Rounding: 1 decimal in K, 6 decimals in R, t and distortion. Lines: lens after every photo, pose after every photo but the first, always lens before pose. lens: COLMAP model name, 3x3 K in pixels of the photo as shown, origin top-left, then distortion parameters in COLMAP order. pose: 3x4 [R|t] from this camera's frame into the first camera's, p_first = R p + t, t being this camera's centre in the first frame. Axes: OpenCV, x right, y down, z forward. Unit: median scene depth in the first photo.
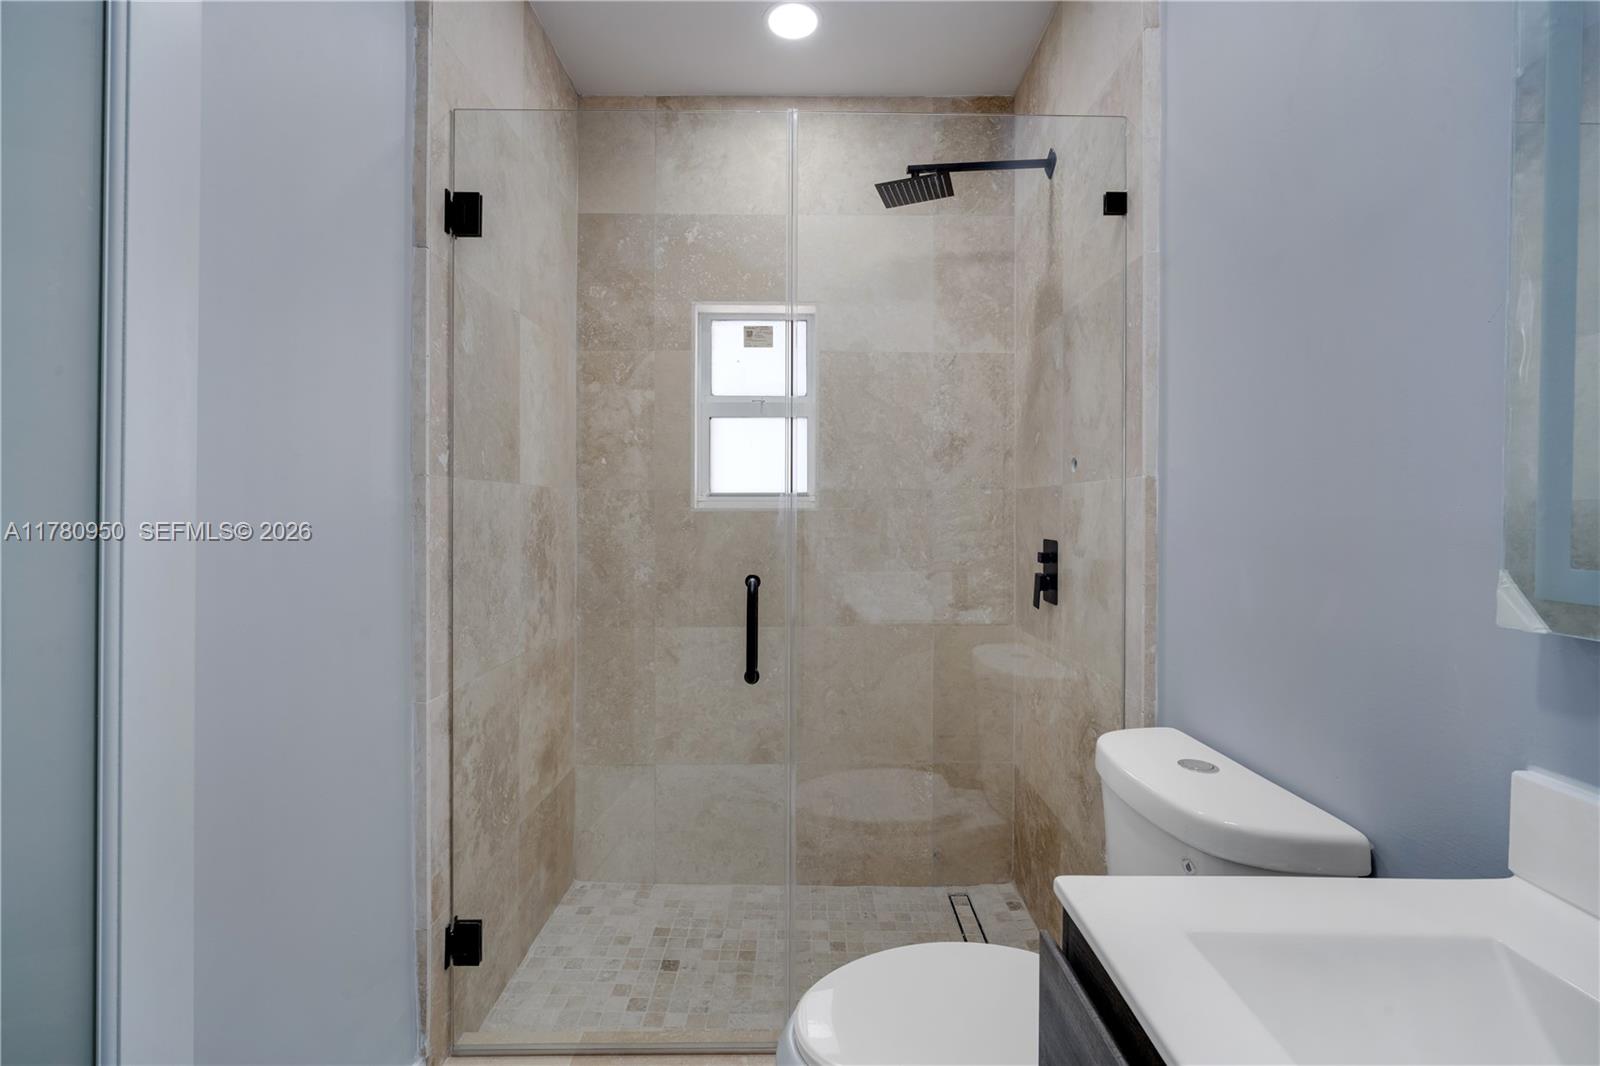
lens RADIAL K [[695.6, 0, 799.7], [0, 695.6, 528.3], [0, 0, 1]] dist [-0.021422, 0.002654]
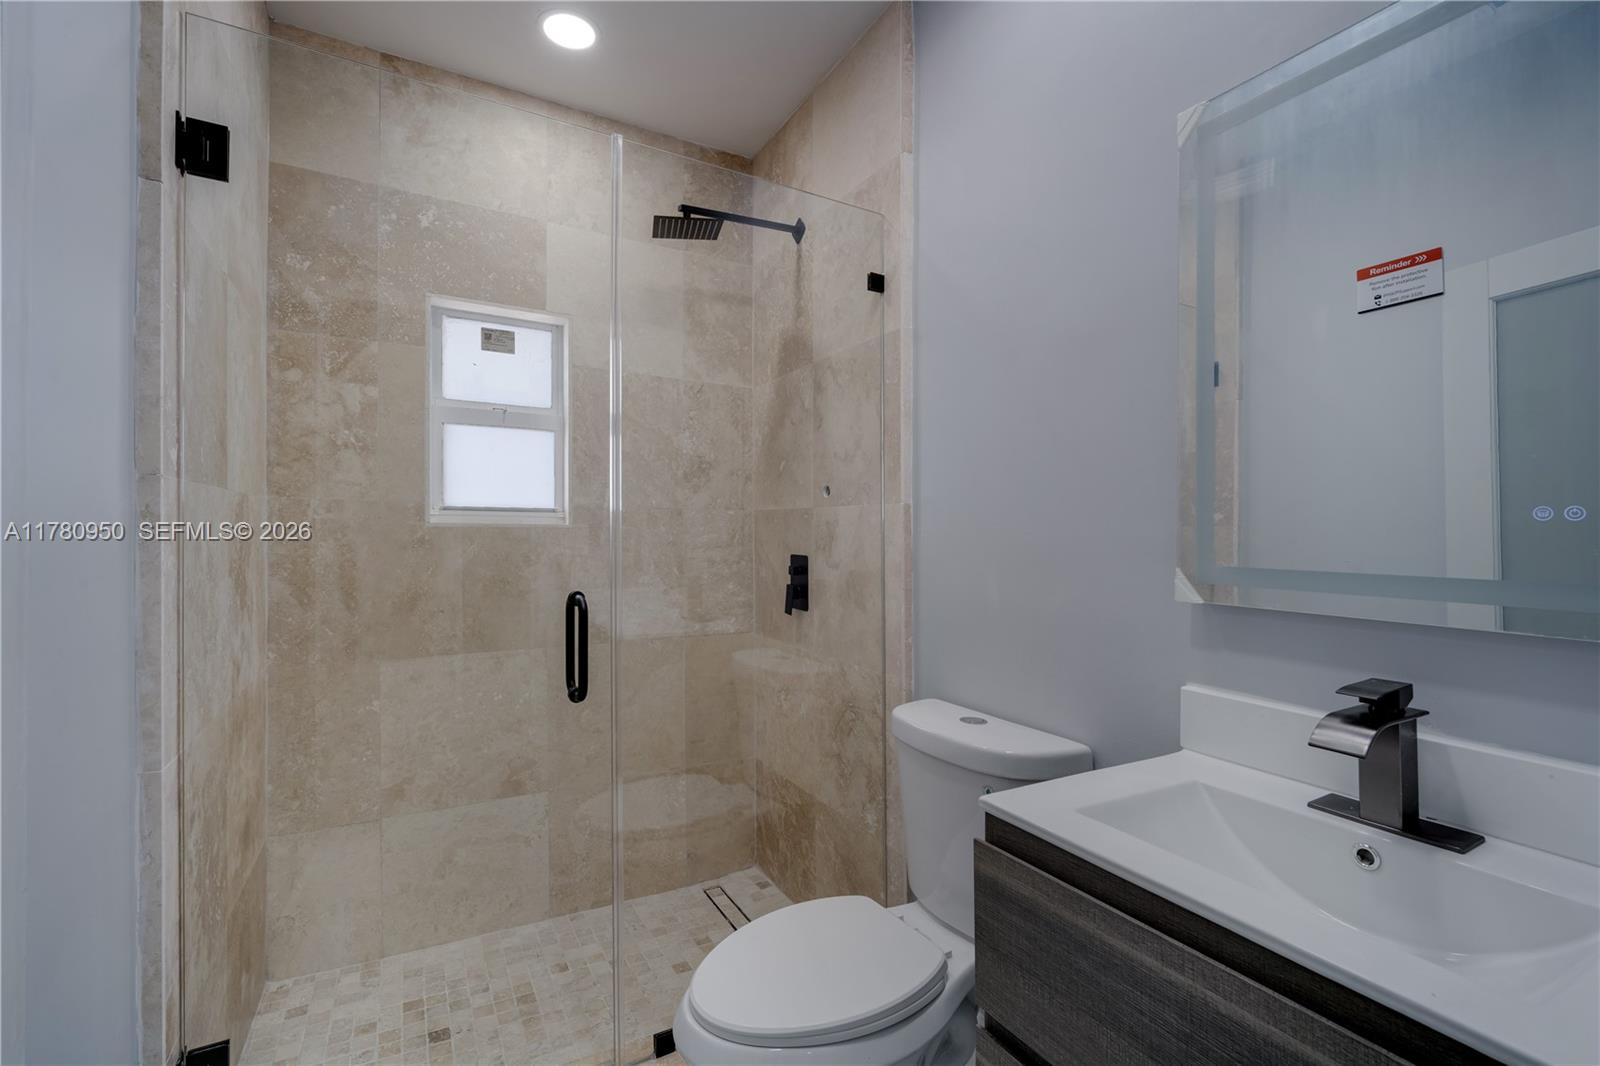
lens RADIAL K [[695.6, 0, 800.1], [0, 695.6, 534.0], [0, 0, 1]] dist [-0.021422, 0.002654]
pose [[0.871532, 0.007079, 0.490288, -0.191356], [0.002148, 0.999831, -0.018254, 0.002837], [-0.490334, 0.016962, 0.871369, -0.008990]]
